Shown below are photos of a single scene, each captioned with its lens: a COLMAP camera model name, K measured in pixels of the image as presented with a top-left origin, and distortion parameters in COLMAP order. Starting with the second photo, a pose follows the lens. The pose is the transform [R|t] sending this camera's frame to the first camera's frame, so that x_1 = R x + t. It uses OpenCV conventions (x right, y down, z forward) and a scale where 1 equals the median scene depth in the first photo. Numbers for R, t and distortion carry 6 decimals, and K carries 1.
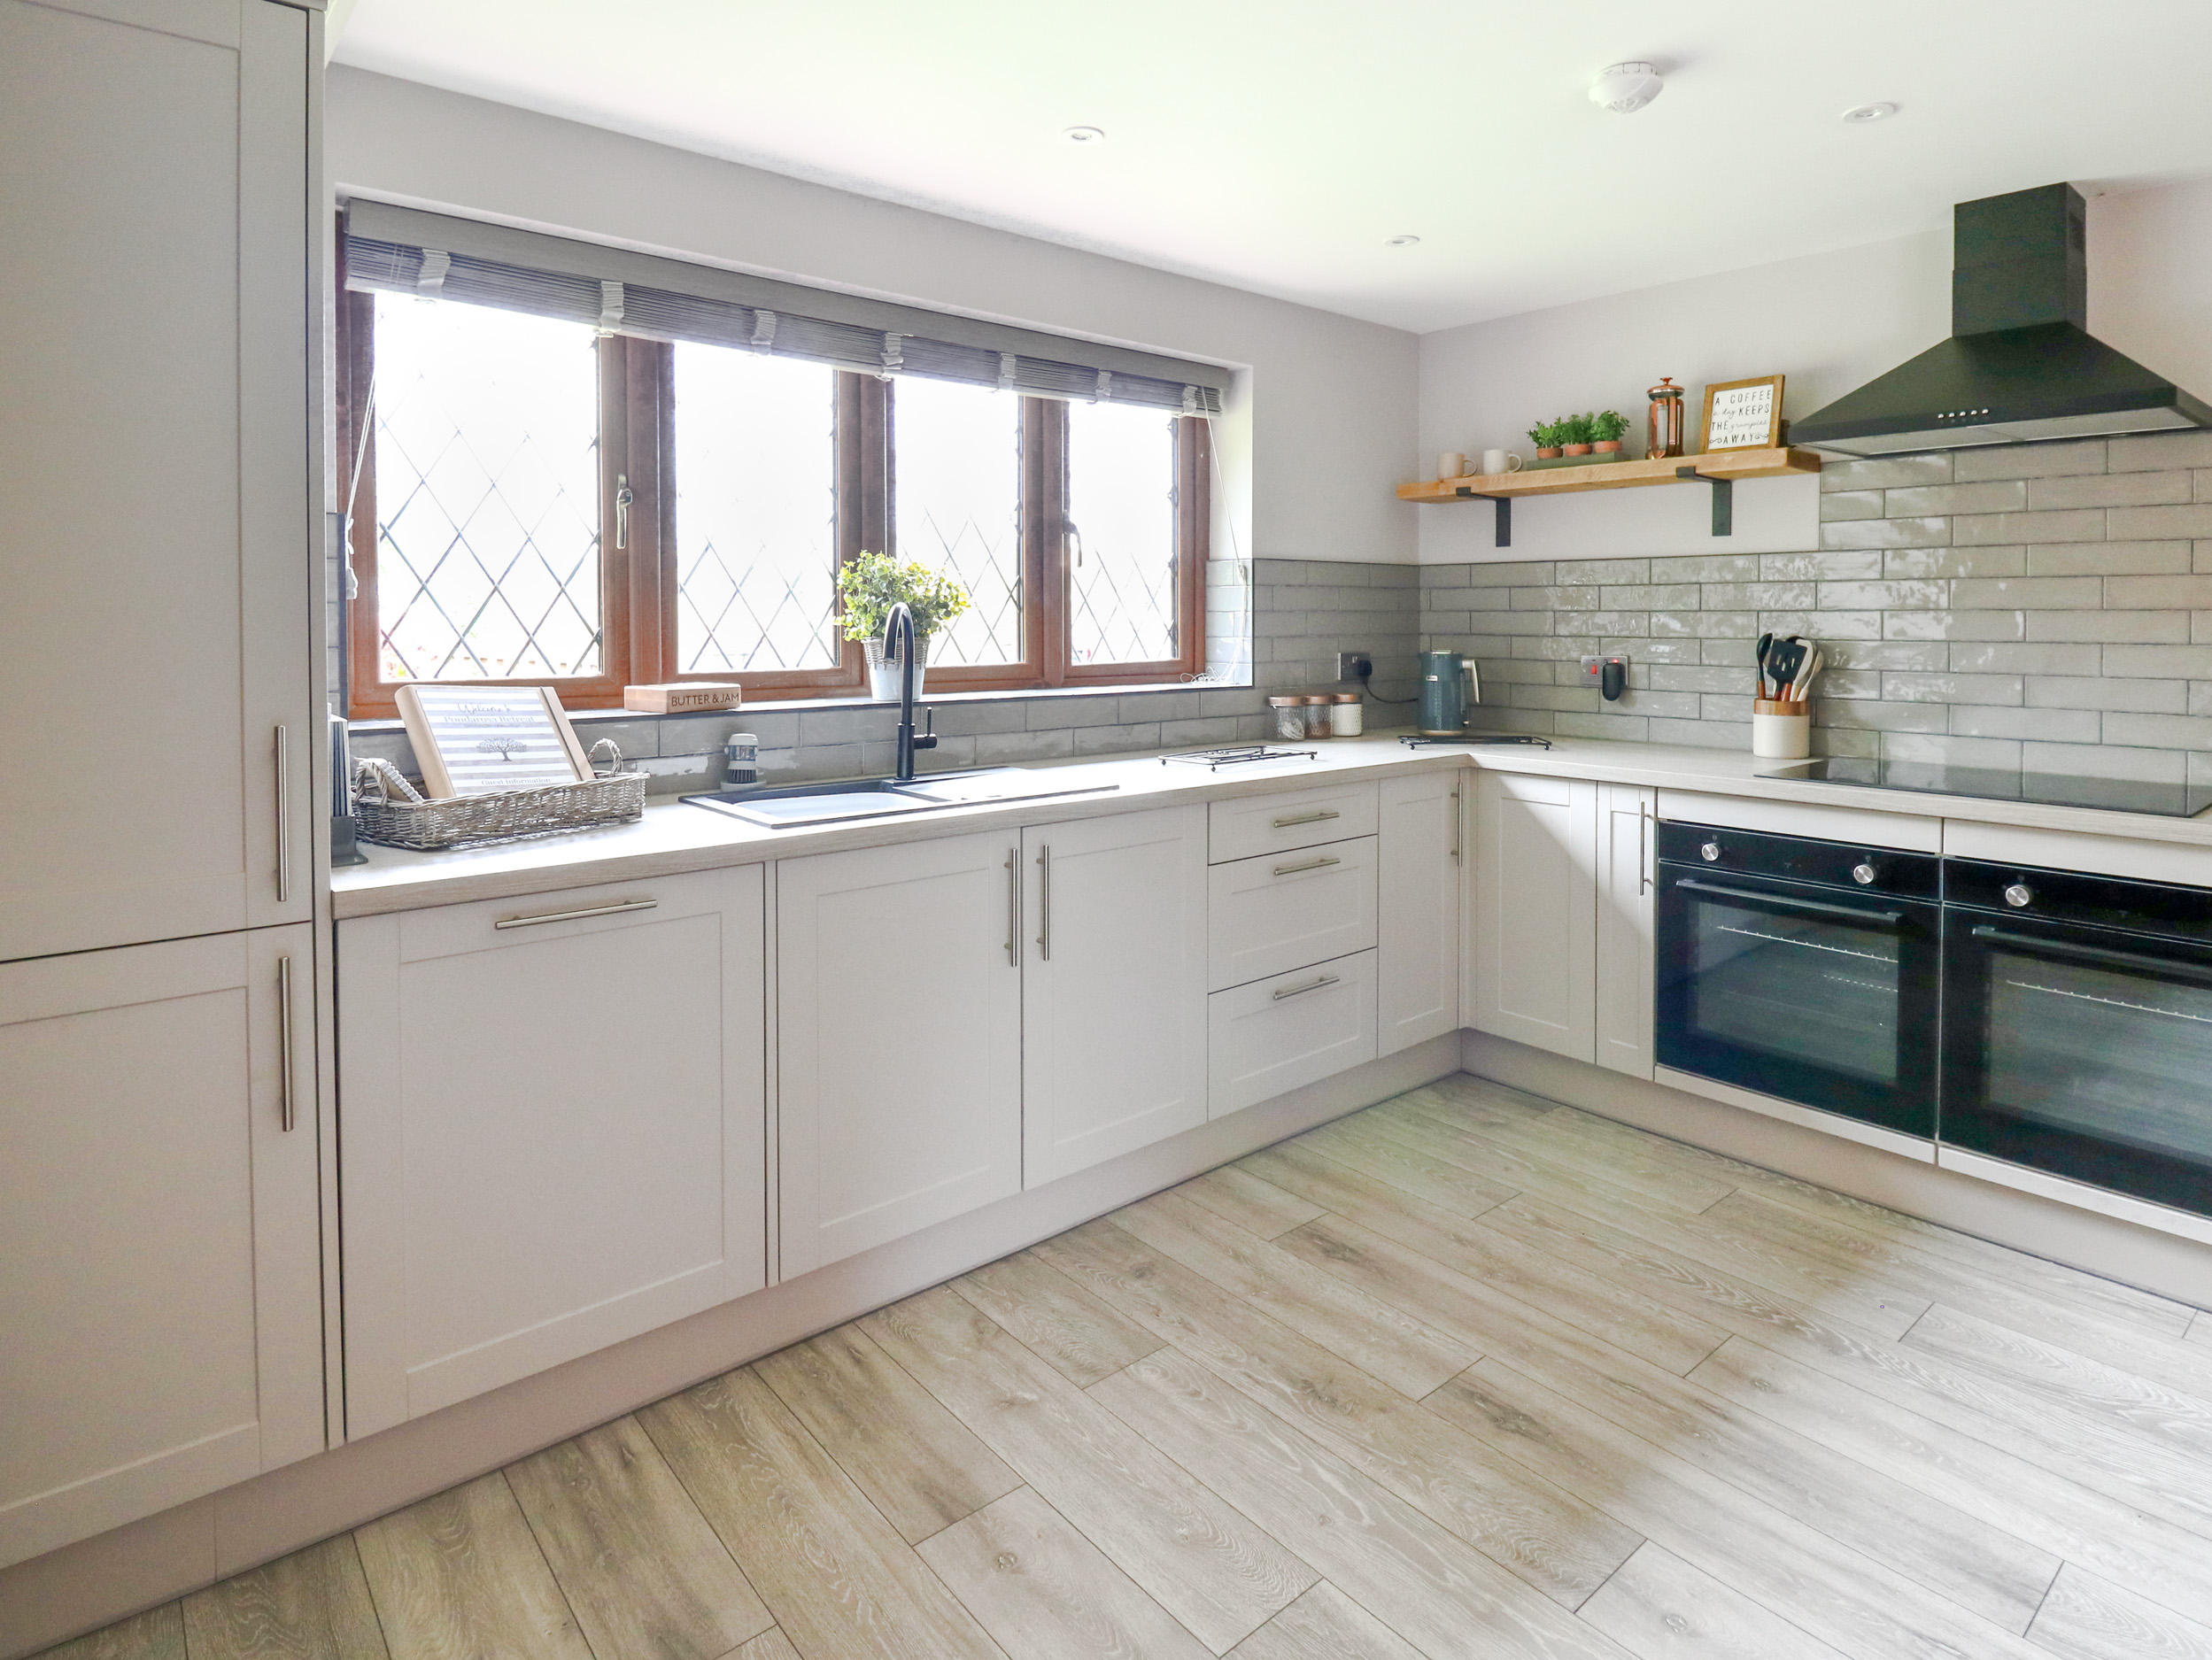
lens RADIAL K [[1219.4, 0, 1115.6], [0, 1219.4, 657.6], [0, 0, 1]] dist [-0.000190, -0.000220]
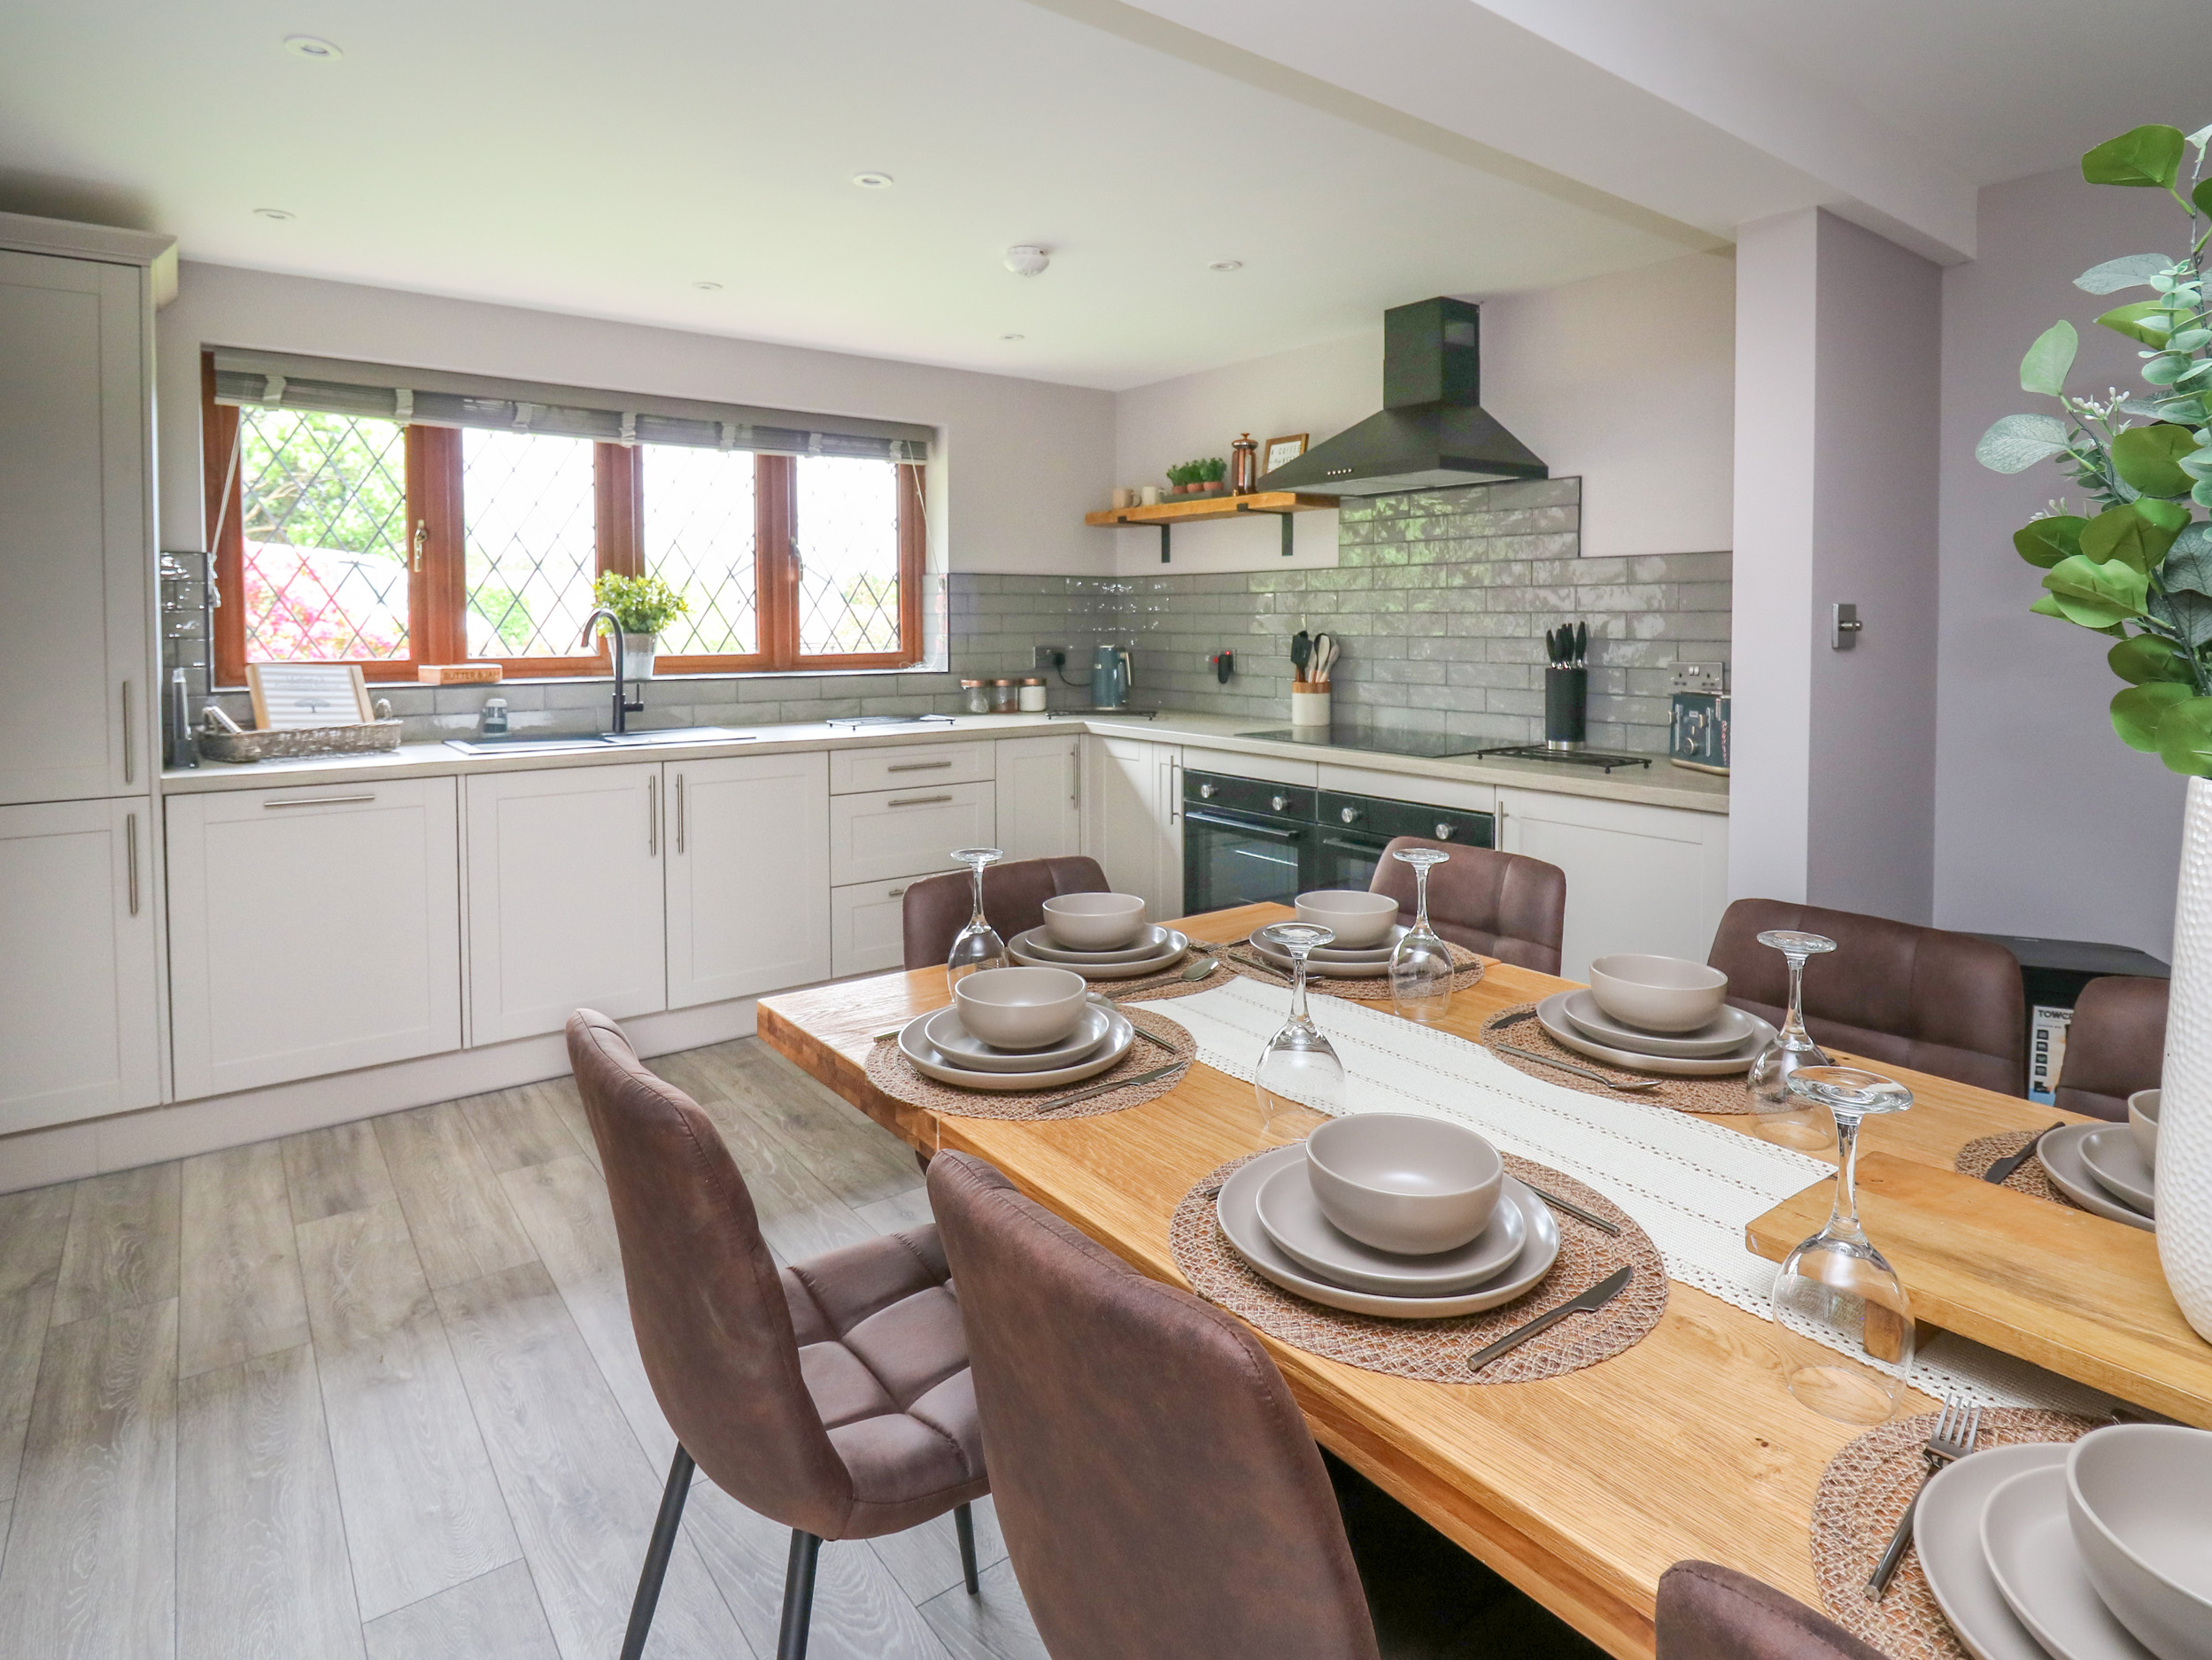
lens RADIAL K [[1220.0, 0, 1103.3], [0, 1220.0, 669.9], [0, 0, 1]] dist [-0.001529, -0.000960]
pose [[0.998028, 0.002211, -0.062738, 0.437876], [-0.001641, 0.999957, 0.009139, 0.011473], [0.062756, -0.009018, 0.997988, -0.348451]]
